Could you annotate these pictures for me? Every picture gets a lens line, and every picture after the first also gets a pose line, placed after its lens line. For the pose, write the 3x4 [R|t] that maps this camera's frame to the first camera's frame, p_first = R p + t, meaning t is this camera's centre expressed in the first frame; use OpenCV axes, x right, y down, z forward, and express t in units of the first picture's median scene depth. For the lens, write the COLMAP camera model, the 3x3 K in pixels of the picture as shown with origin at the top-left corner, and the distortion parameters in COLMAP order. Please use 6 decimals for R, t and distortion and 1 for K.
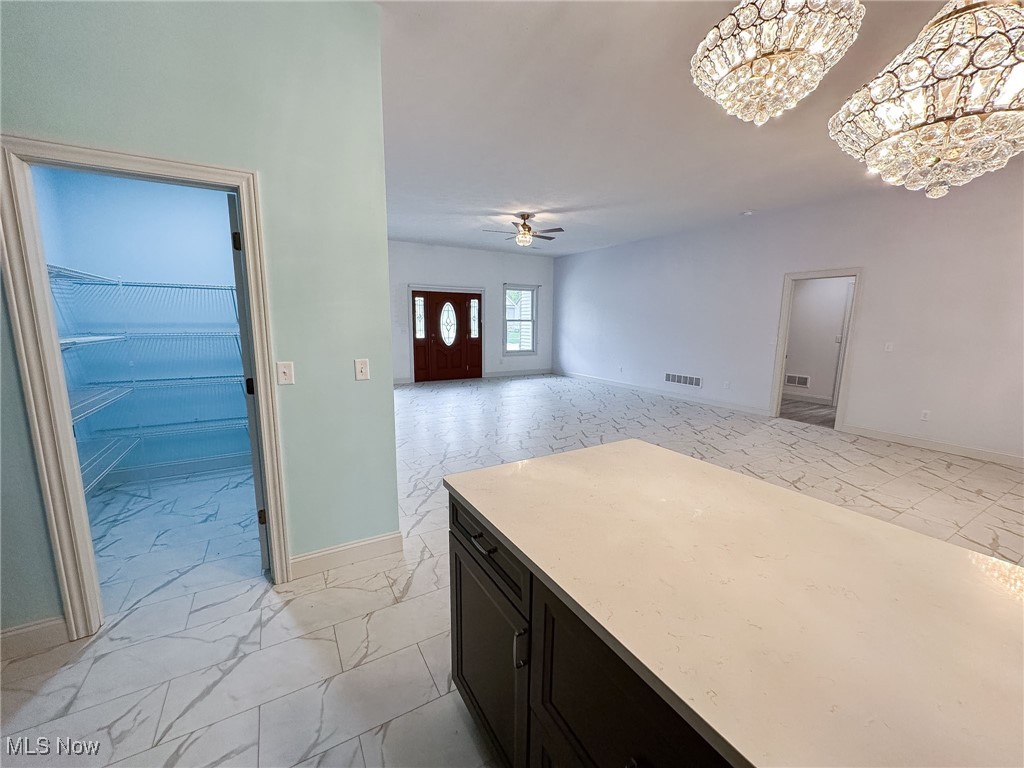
lens RADIAL K [[407.3, 0, 511.9], [0, 407.3, 384.8], [0, 0, 1]] dist [-0.001963, 0.000741]
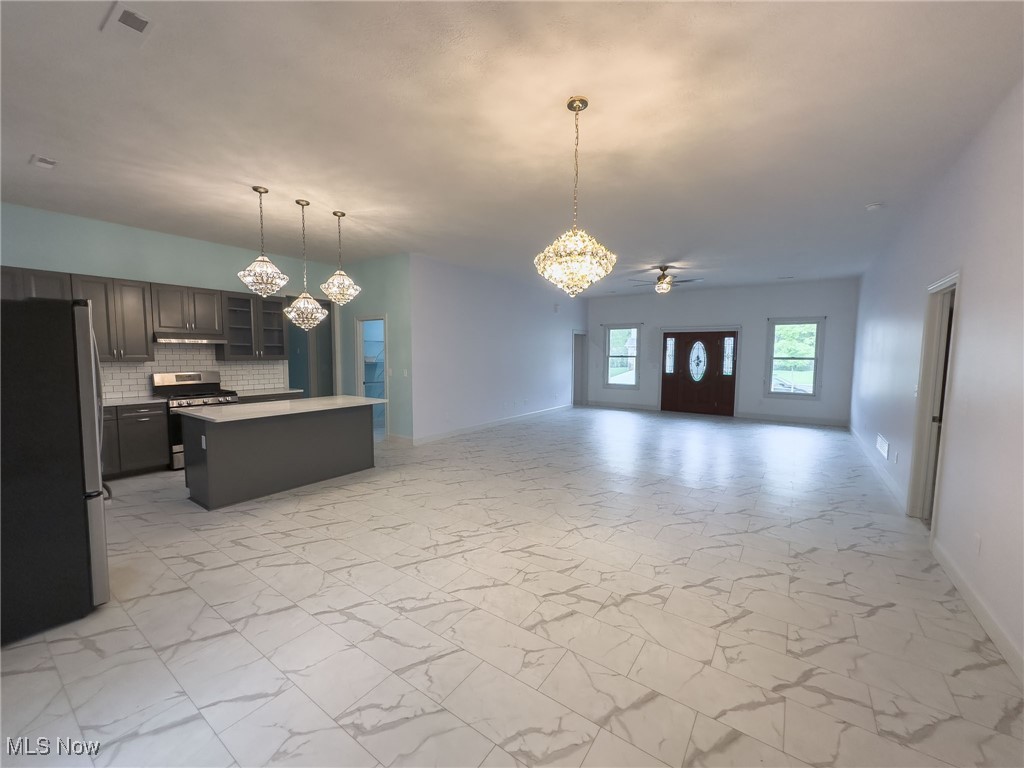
lens RADIAL K [[406.2, 0, 510.6], [0, 406.2, 385.2], [0, 0, 1]] dist [-0.002616, 0.000904]
pose [[0.417011, 0.066348, -0.906476, 0.607370], [-0.147014, 0.989123, 0.004766, -0.018869], [0.896933, 0.131277, 0.422229, 0.114655]]
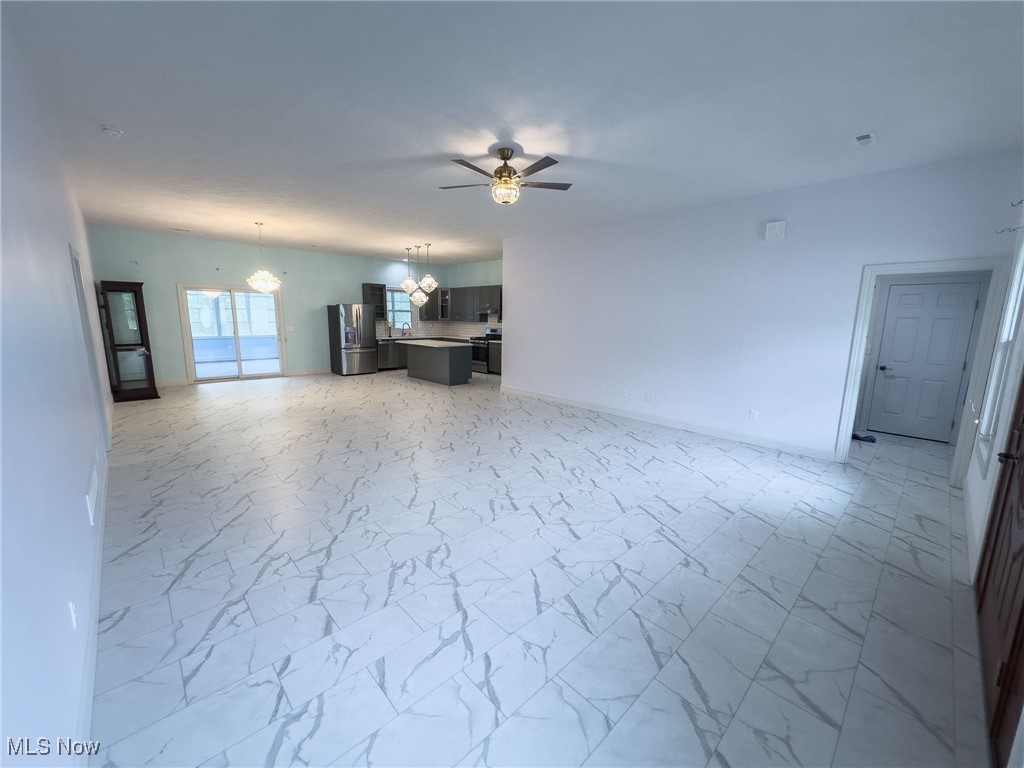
lens RADIAL K [[409.7, 0, 511.6], [0, 409.7, 382.3], [0, 0, 1]] dist [-0.001317, 0.000350]
pose [[-0.973462, 0.013200, -0.228468, 0.108459], [-0.059934, 0.948785, 0.310185, -0.189218], [0.220862, 0.315646, -0.922815, 1.102158]]
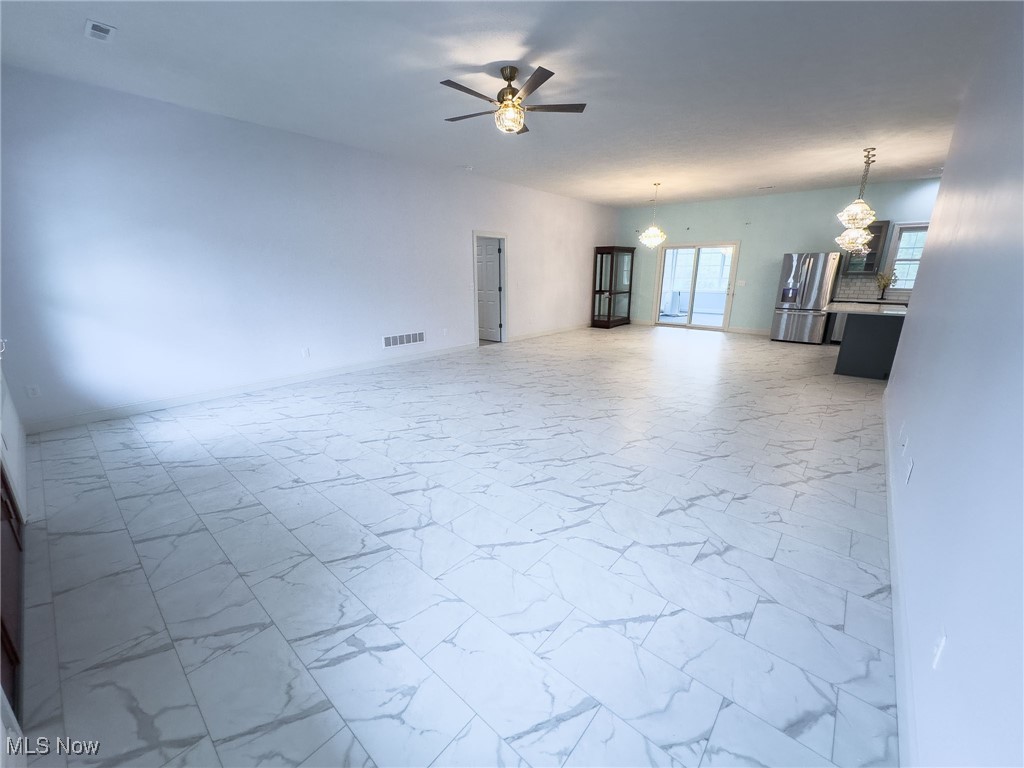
lens RADIAL K [[406.2, 0, 510.6], [0, 406.2, 385.2], [0, 0, 1]] dist [-0.002616, 0.000904]
pose [[-0.321805, -0.264581, 0.909086, -0.375573], [0.146389, 0.934711, 0.323859, -0.134653], [-0.935421, 0.237300, -0.262063, 0.824421]]
